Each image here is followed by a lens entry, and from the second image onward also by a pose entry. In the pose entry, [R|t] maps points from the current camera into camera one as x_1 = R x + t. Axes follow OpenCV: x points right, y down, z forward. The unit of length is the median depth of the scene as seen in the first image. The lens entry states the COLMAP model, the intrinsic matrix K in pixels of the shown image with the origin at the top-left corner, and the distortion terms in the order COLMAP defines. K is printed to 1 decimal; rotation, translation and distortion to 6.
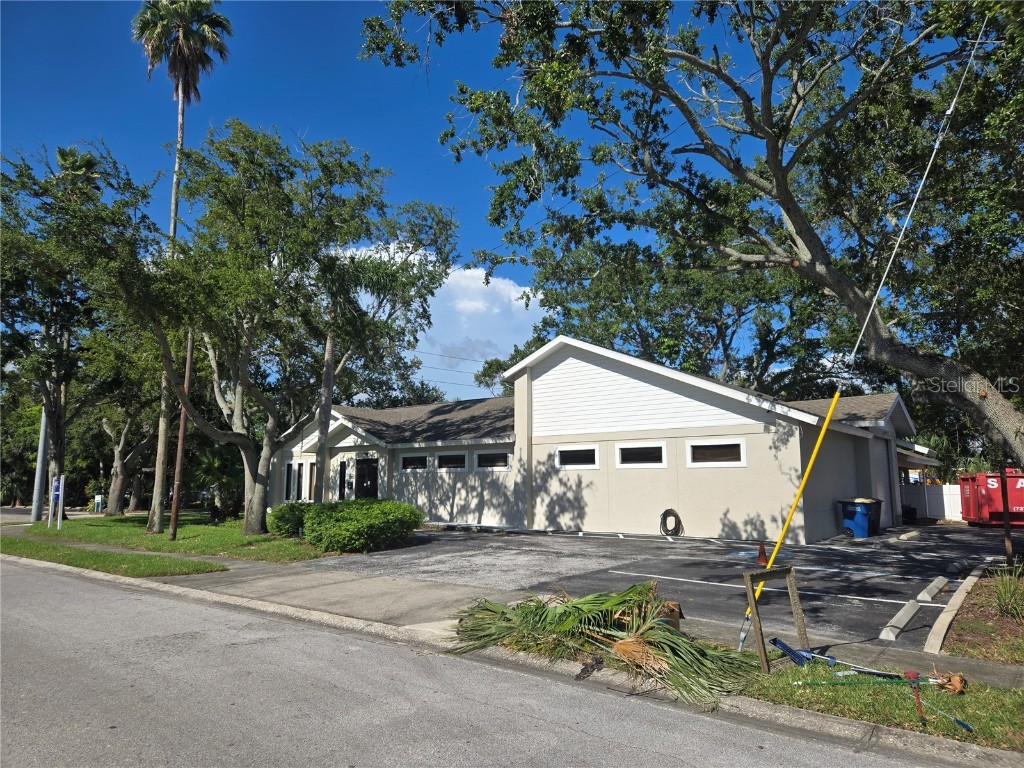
lens RADIAL K [[687.0, 0, 506.2], [0, 687.0, 390.3], [0, 0, 1]] dist [0.058735, -0.006396]
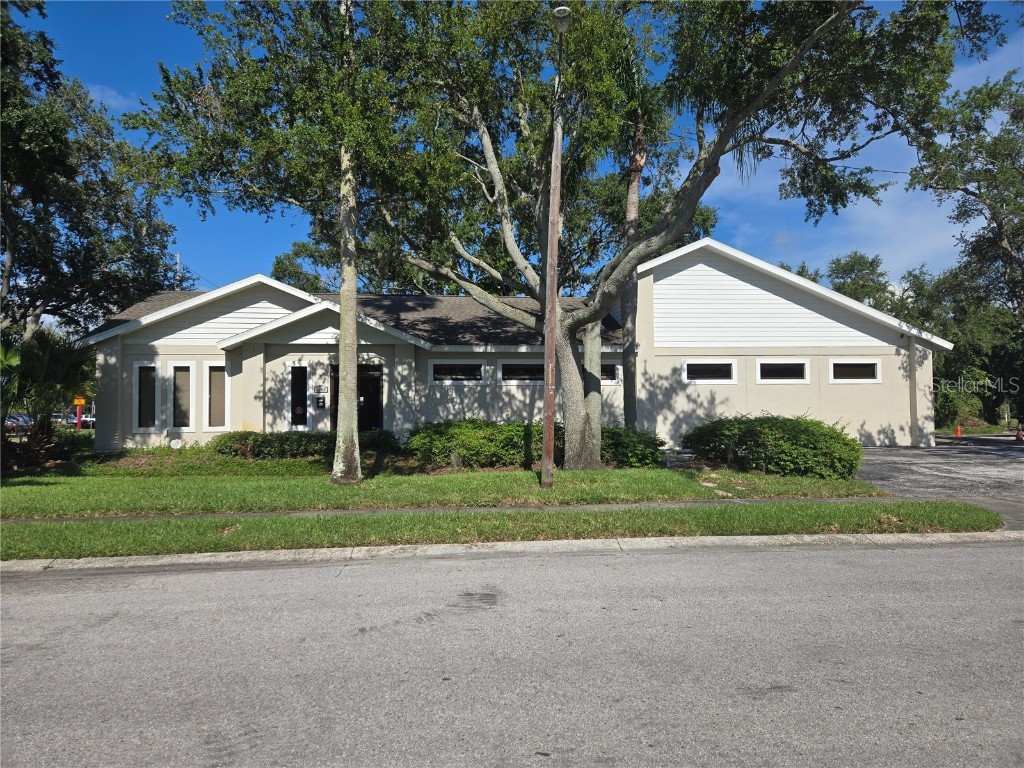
lens RADIAL K [[687.0, 0, 496.3], [0, 687.0, 416.4], [0, 0, 1]] dist [0.058735, -0.006396]
pose [[0.689030, -0.010928, 0.724651, -0.763573], [-0.092982, 0.990290, 0.103345, 0.085159], [-0.718744, -0.138587, 0.681323, 0.547431]]
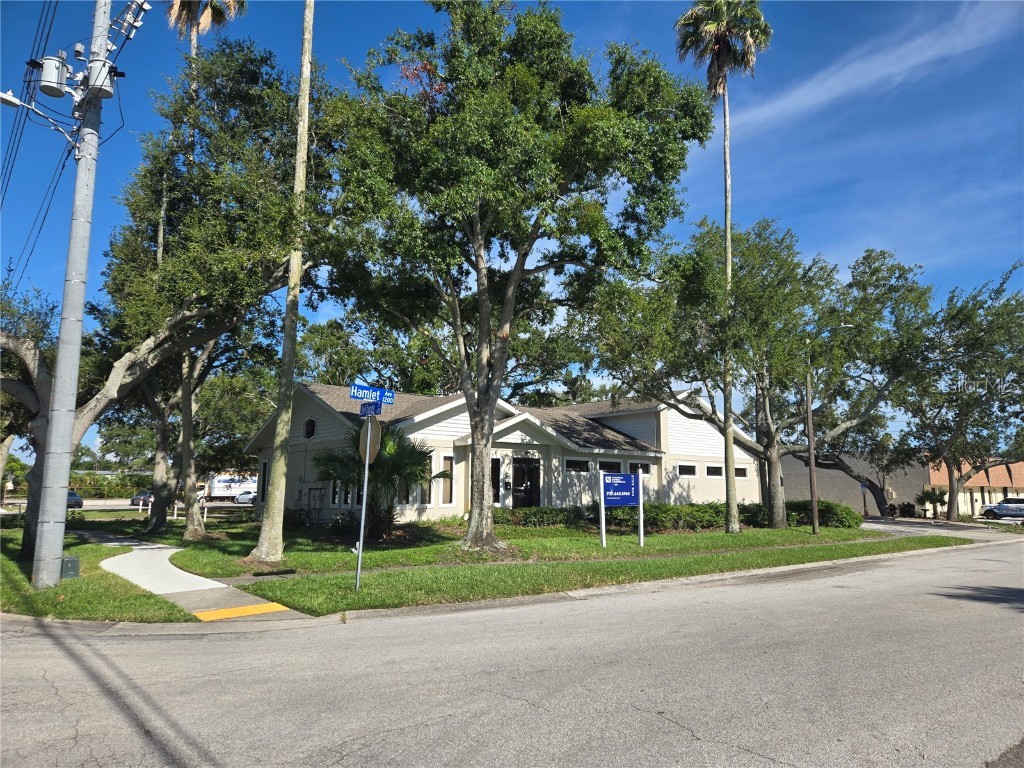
lens RADIAL K [[687.0, 0, 512.0], [0, 687.0, 384.3], [0, 0, 1]] dist [0.058735, -0.006396]
pose [[0.187536, 0.148797, 0.970922, -1.459368], [-0.144948, 0.981830, -0.122472, 0.151466], [-0.971504, -0.117765, 0.205696, 1.062884]]
